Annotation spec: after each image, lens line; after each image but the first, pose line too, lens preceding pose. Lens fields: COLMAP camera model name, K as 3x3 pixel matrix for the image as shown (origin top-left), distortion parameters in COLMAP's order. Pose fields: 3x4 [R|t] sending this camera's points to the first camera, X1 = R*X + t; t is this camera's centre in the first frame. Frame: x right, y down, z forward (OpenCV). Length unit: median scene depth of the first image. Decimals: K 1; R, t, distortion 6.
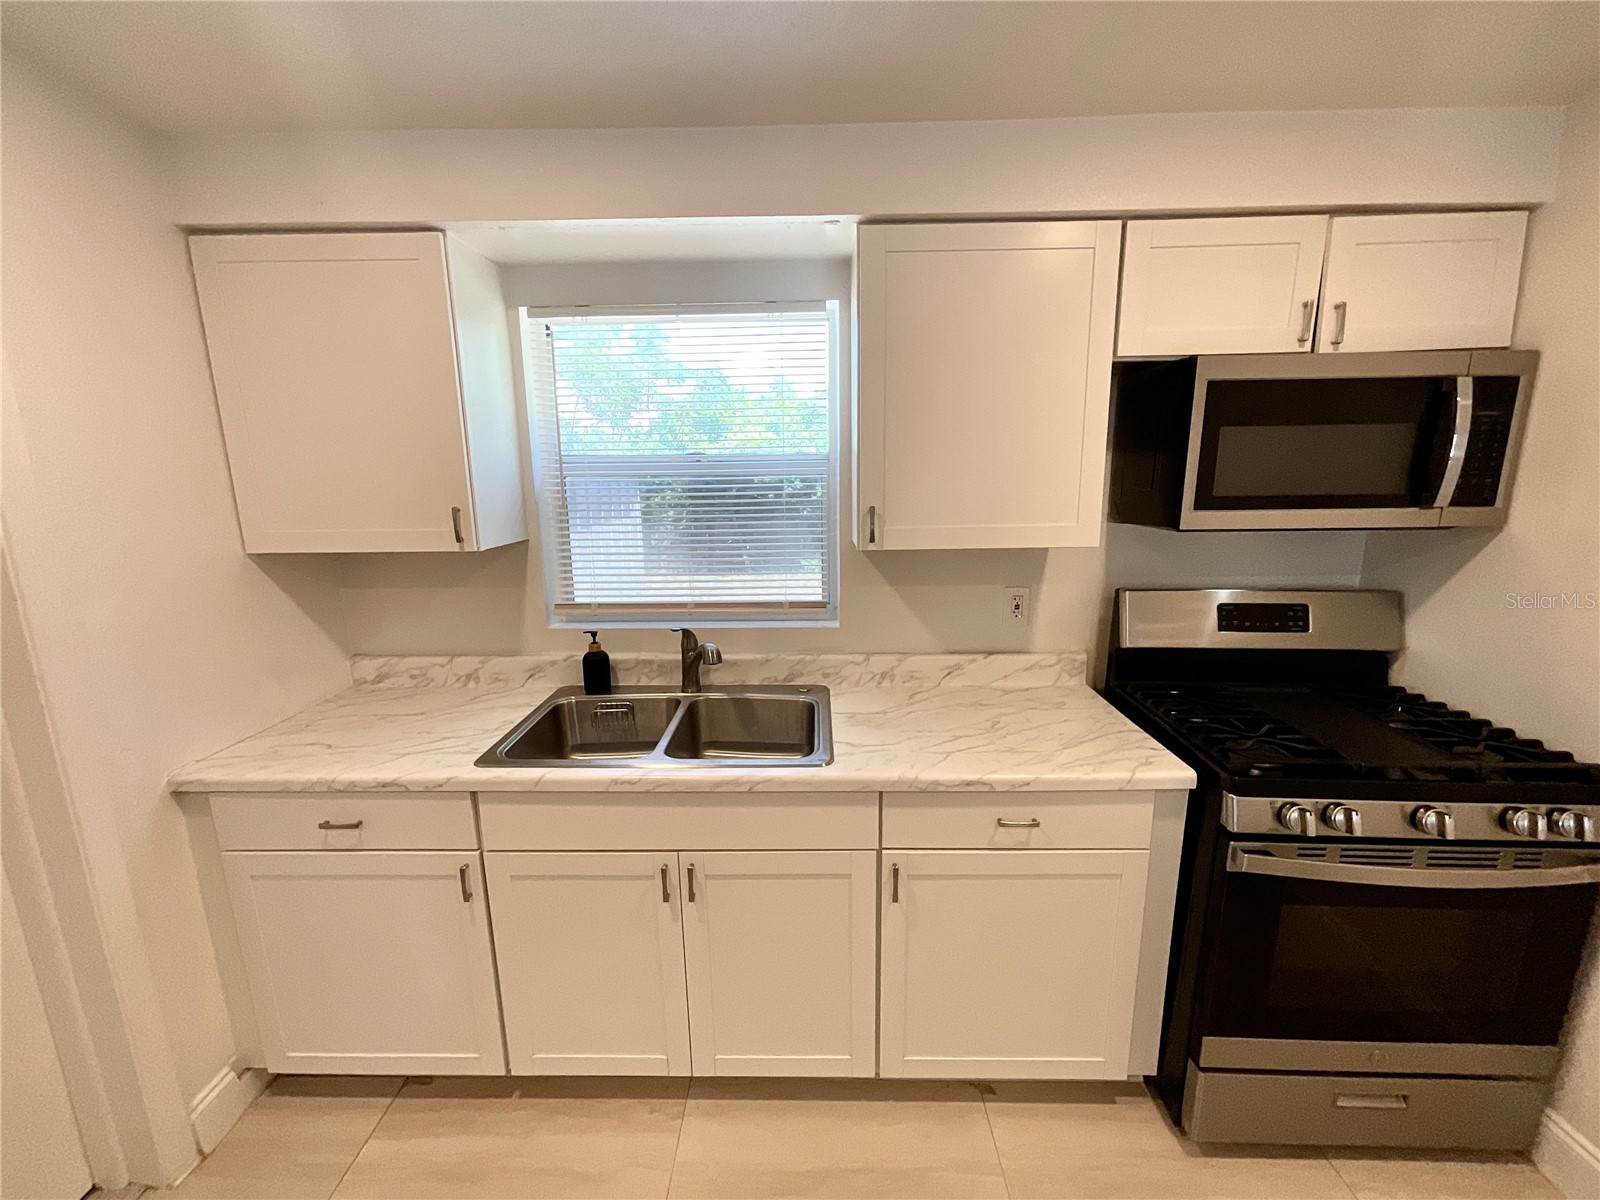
lens RADIAL K [[651.5, 0, 802.4], [0, 651.5, 601.2], [0, 0, 1]] dist [-0.000323, -0.000267]
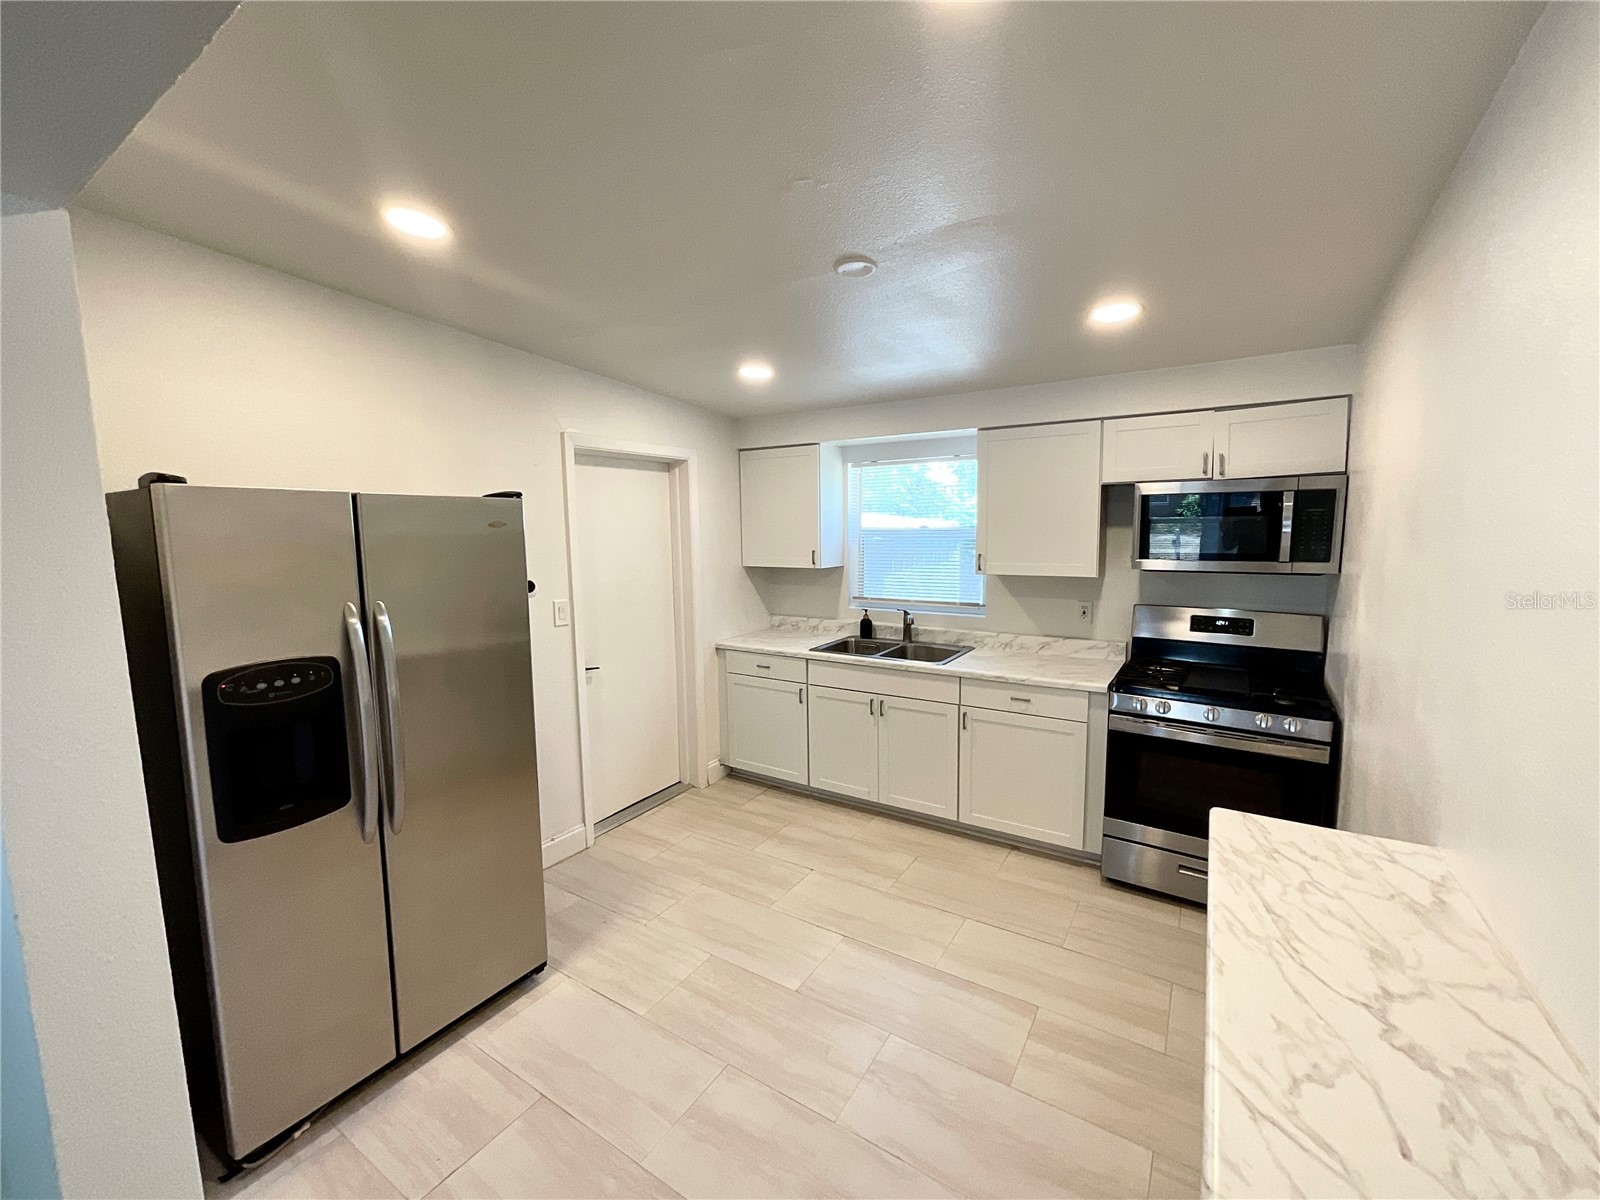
lens RADIAL K [[651.5, 0, 802.4], [0, 651.5, 601.2], [0, 0, 1]] dist [-0.000323, -0.000267]
pose [[0.852269, 0.061920, -0.519427, 0.765990], [-0.099633, 0.994007, -0.044983, 0.172325], [0.513528, 0.090090, 0.853330, -1.171965]]
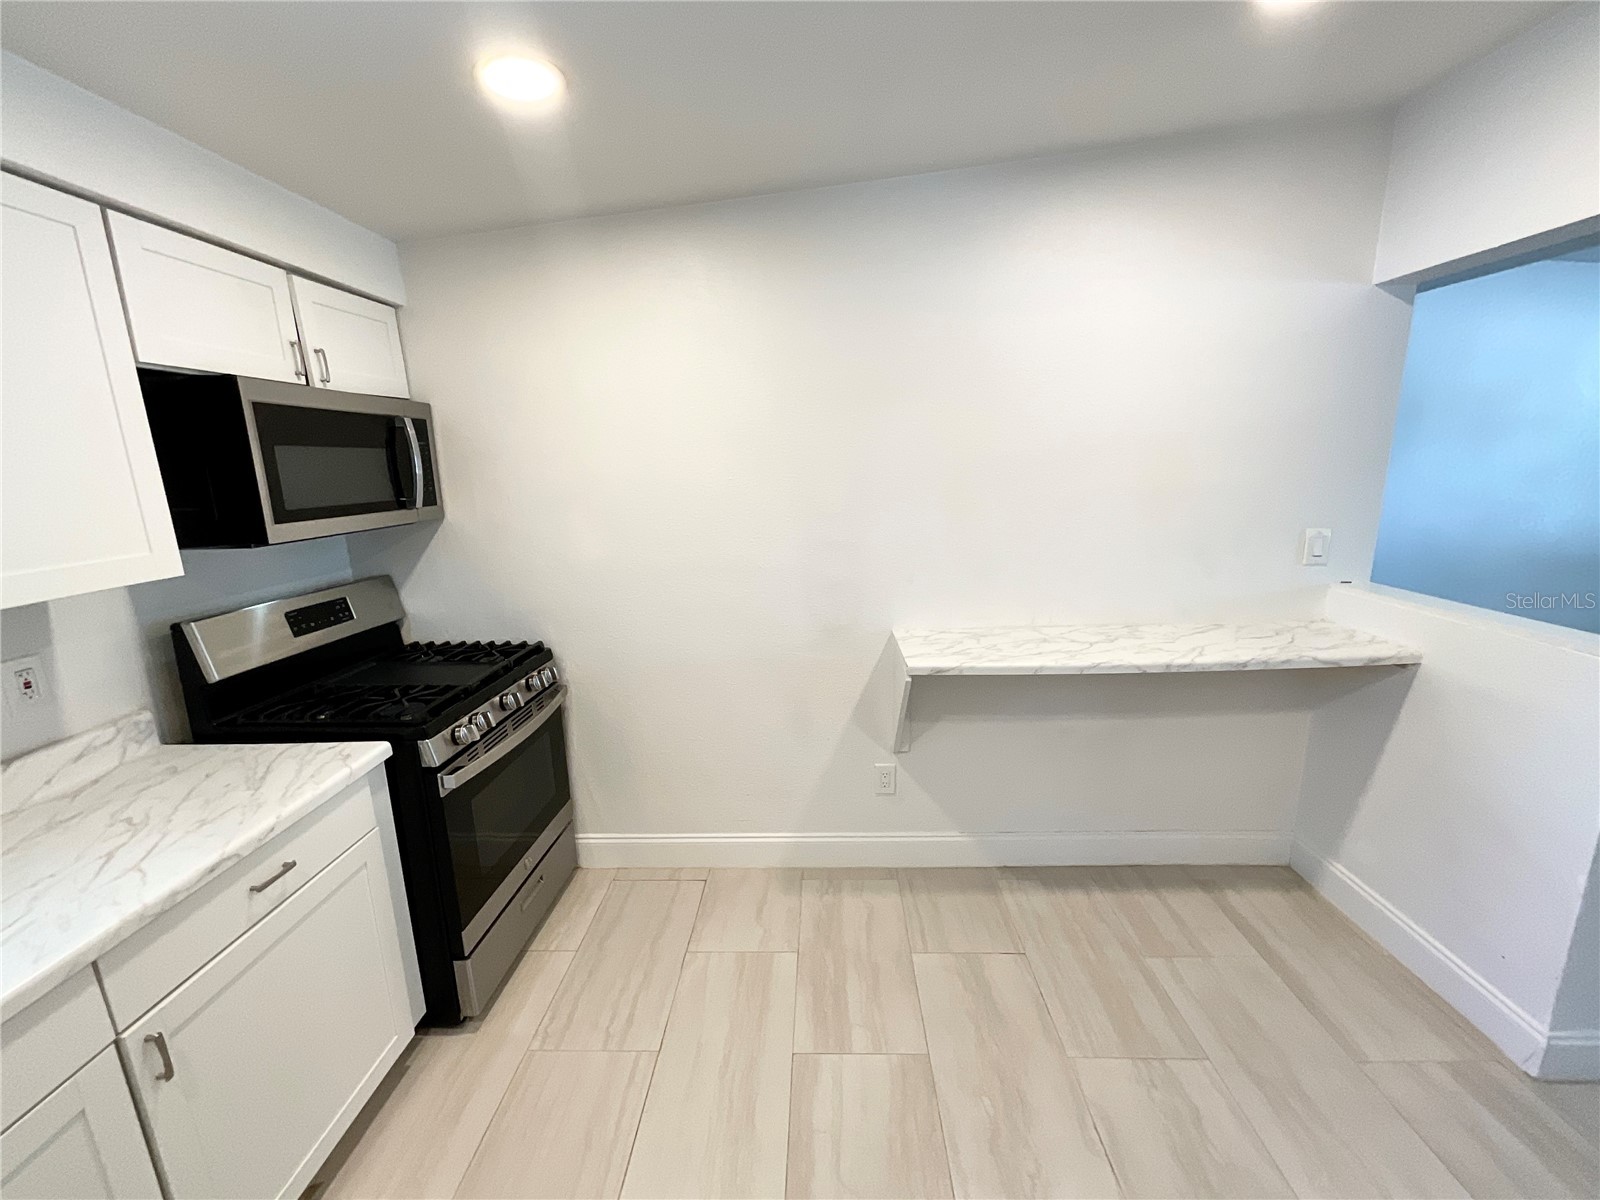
lens RADIAL K [[651.5, 0, 802.4], [0, 651.5, 601.2], [0, 0, 1]] dist [-0.000323, -0.000267]
pose [[0.012550, -0.197766, 0.980169, -0.439895], [0.224890, 0.955690, 0.189948, -0.029965], [-0.974303, 0.218046, 0.056469, 0.140737]]
